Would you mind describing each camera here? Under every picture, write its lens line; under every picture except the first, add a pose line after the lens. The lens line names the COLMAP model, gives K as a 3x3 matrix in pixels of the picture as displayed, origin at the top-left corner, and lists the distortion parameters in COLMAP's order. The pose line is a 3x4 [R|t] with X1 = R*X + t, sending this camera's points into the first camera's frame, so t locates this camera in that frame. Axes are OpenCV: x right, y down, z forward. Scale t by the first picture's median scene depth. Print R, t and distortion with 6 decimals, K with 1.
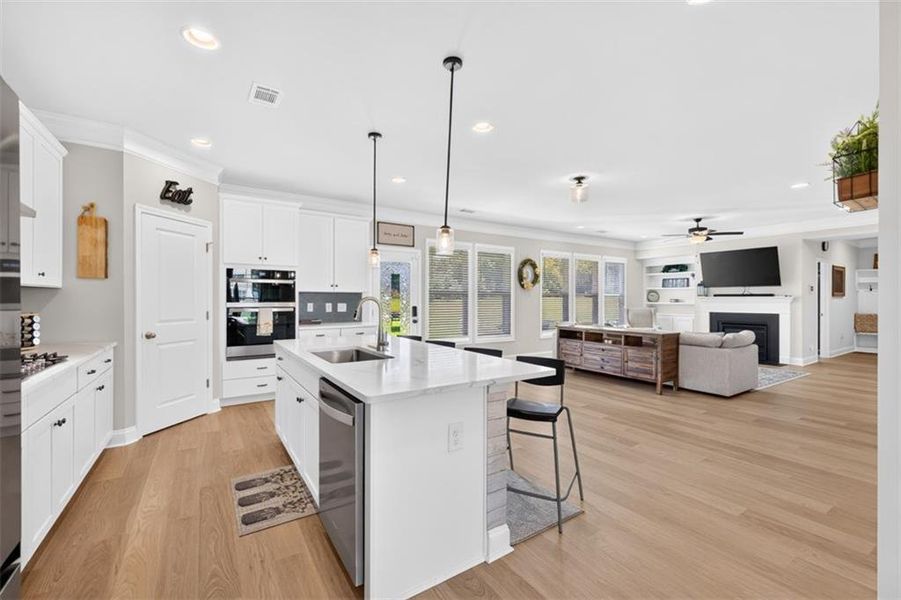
lens RADIAL K [[386.7, 0, 458.3], [0, 386.7, 300.5], [0, 0, 1]] dist [0.004123, -0.001174]
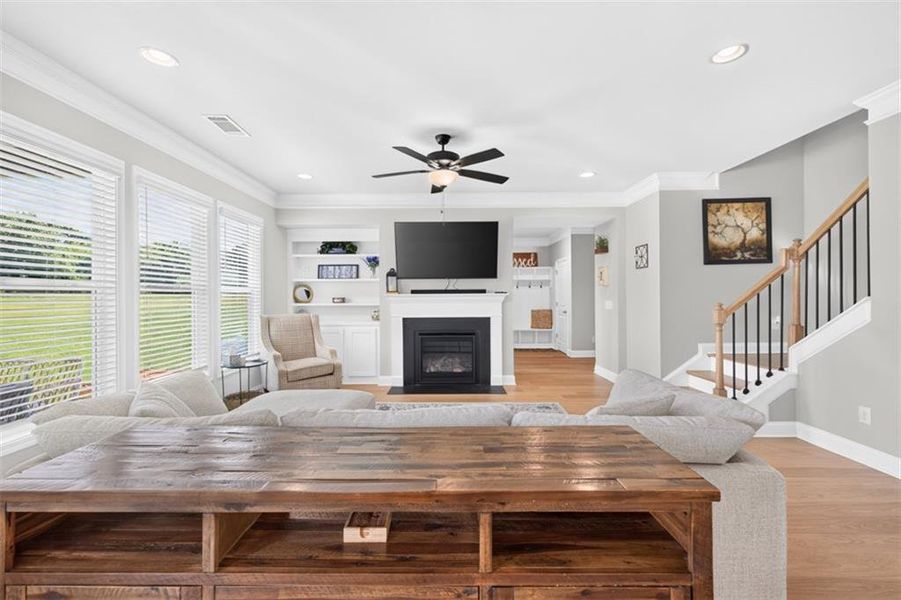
lens RADIAL K [[386.7, 0, 454.1], [0, 386.7, 296.8], [0, 0, 1]] dist [0.004123, -0.001174]
pose [[0.559592, -0.005426, 0.828750, 0.187132], [0.011112, 0.999938, -0.000957, -0.003363], [-0.828693, 0.009744, 0.559618, 0.625000]]
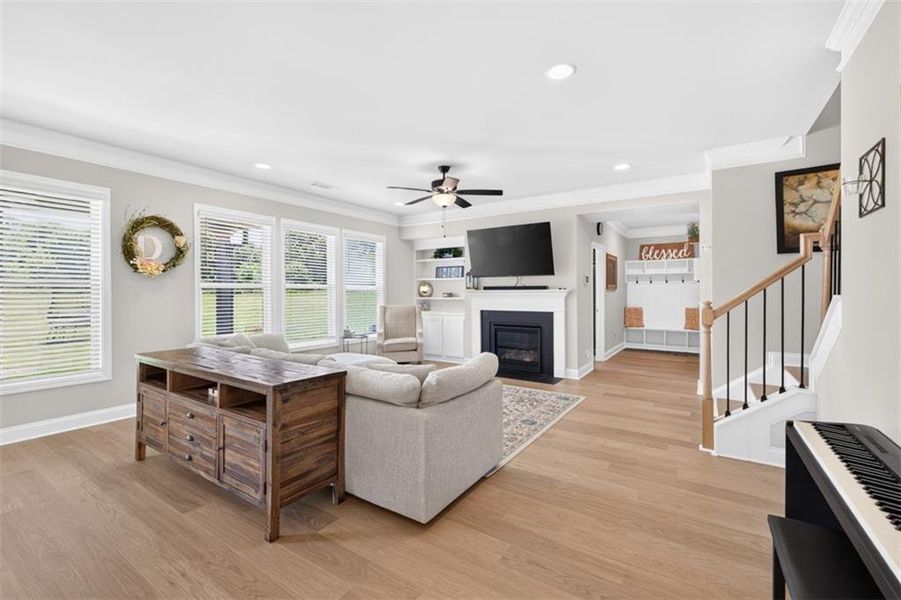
lens RADIAL K [[386.7, 0, 451.6], [0, 386.7, 293.9], [0, 0, 1]] dist [0.004123, -0.001174]
pose [[0.924423, -0.004739, 0.381339, 0.338960], [0.005280, 0.999986, -0.000372, -0.002079], [-0.381332, 0.002357, 0.924435, 0.358366]]
